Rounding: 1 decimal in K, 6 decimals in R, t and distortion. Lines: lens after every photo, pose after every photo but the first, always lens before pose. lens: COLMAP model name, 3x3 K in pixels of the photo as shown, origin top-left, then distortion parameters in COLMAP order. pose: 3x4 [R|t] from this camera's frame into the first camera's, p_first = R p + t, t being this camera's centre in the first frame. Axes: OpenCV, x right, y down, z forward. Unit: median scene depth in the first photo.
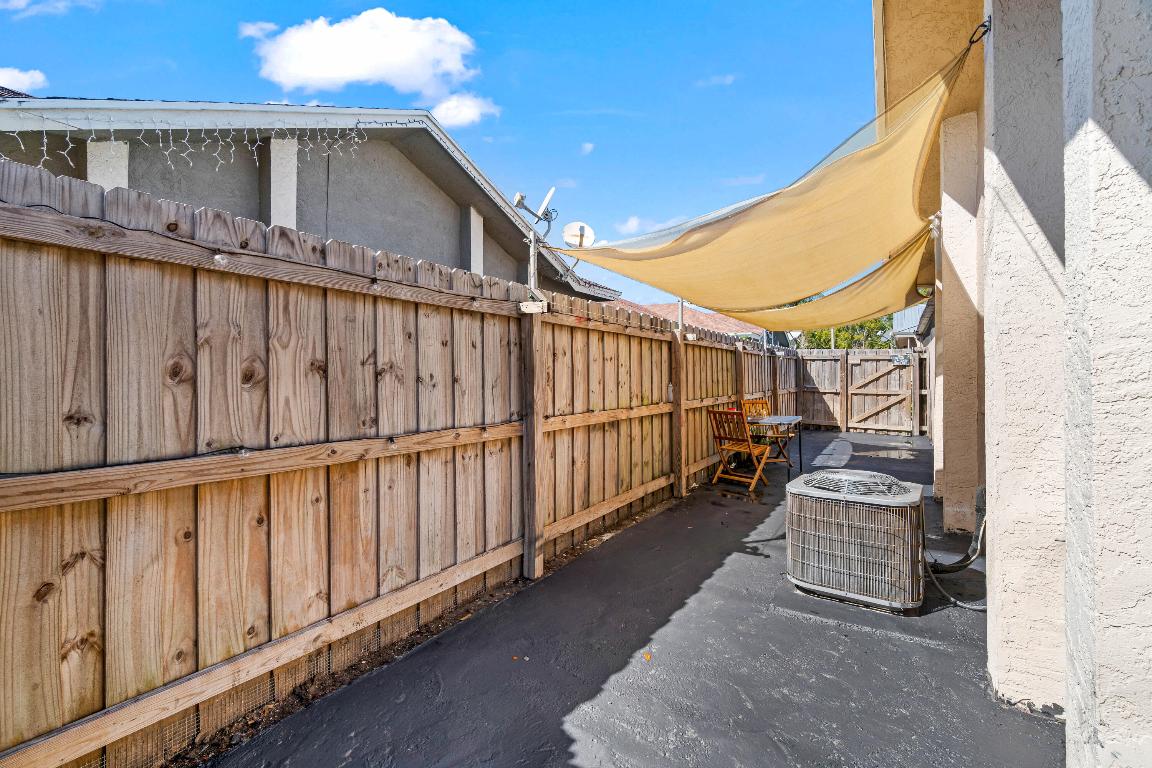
lens RADIAL K [[506.7, 0, 578.0], [0, 506.7, 386.7], [0, 0, 1]] dist [0.000880, 0.000026]
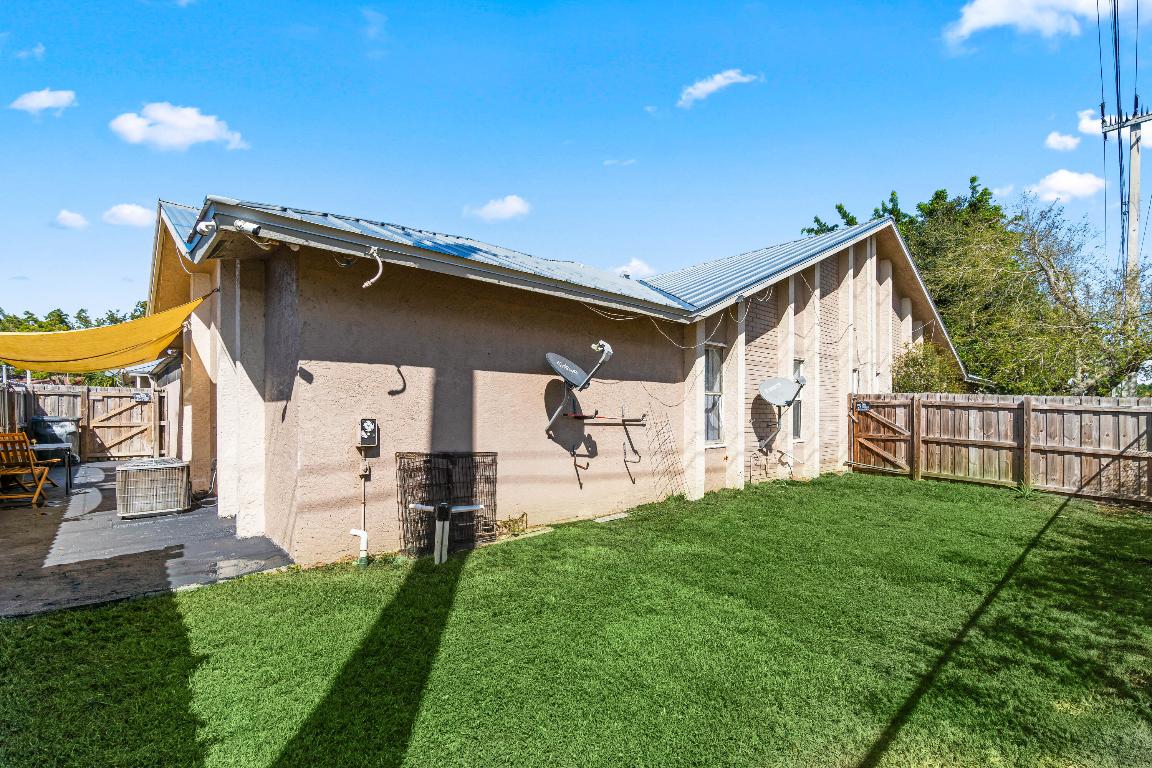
lens RADIAL K [[506.7, 0, 578.0], [0, 506.7, 386.7], [0, 0, 1]] dist [0.000880, 0.000026]
pose [[0.255951, 0.039669, 0.965875, -0.274922], [0.025404, 0.998537, -0.047743, 0.006621], [-0.966356, 0.036757, 0.254569, -0.322838]]
